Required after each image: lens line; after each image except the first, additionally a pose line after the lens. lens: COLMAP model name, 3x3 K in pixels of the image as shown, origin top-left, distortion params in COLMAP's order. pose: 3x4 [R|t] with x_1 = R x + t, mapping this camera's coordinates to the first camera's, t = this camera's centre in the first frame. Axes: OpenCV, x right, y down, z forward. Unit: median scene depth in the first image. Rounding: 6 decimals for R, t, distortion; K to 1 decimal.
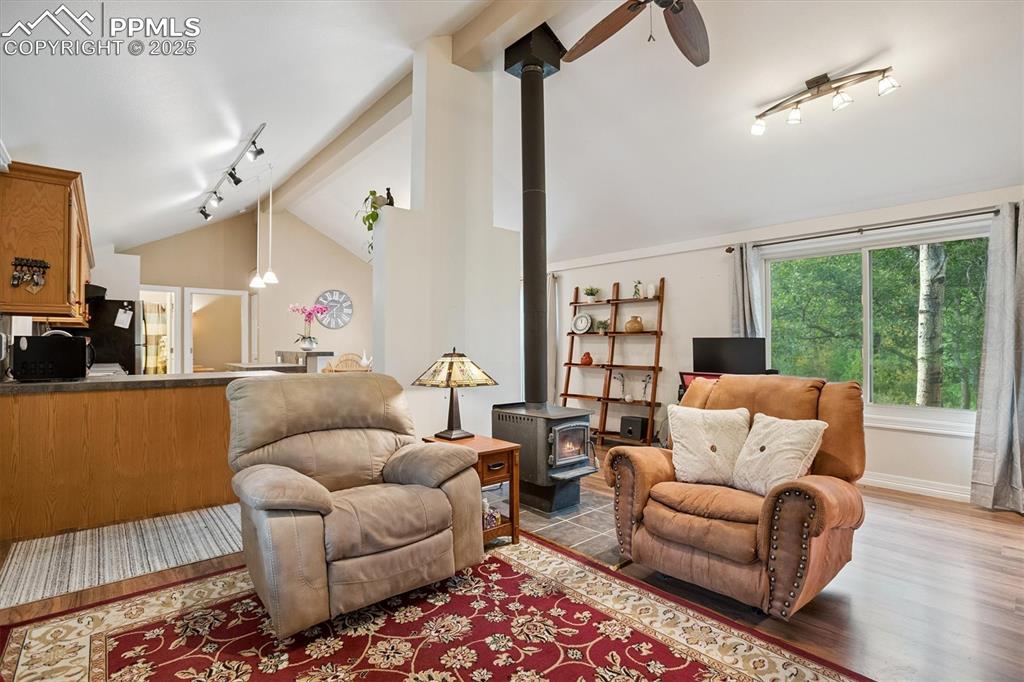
lens RADIAL K [[486.5, 0, 507.0], [0, 486.5, 339.2], [0, 0, 1]] dist [-0.055328, 0.013801]
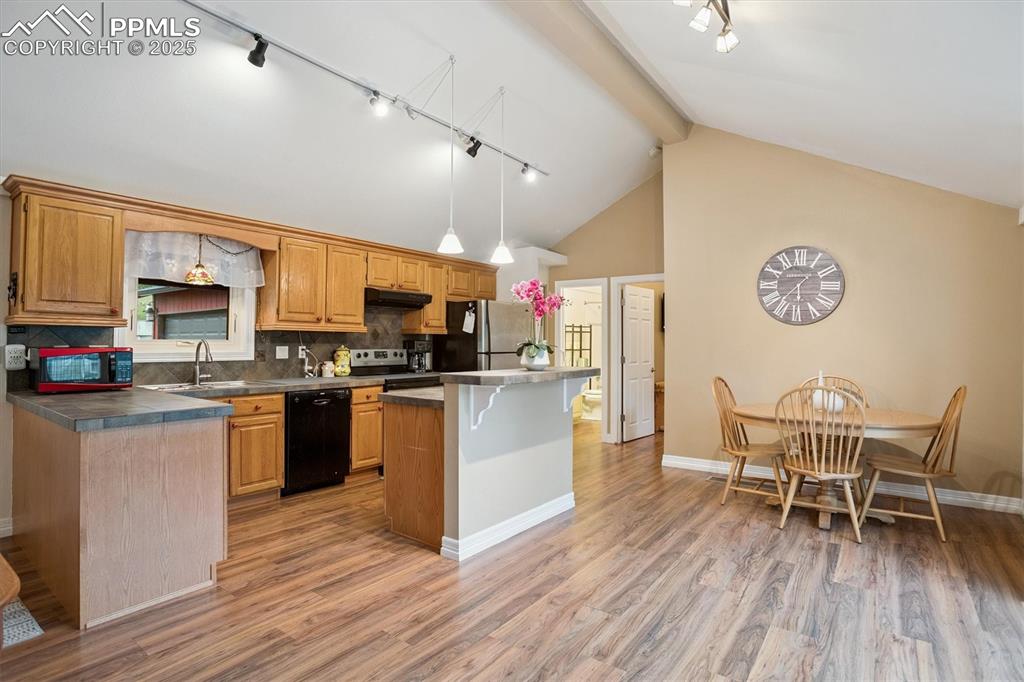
lens RADIAL K [[514.6, 0, 532.3], [0, 514.6, 340.4], [0, 0, 1]] dist [-0.050107, 0.000087]
pose [[0.242111, -0.005427, -0.970233, 0.405270], [0.005972, 0.999974, -0.004103, -0.018898], [0.970230, -0.004801, 0.242137, 2.813076]]
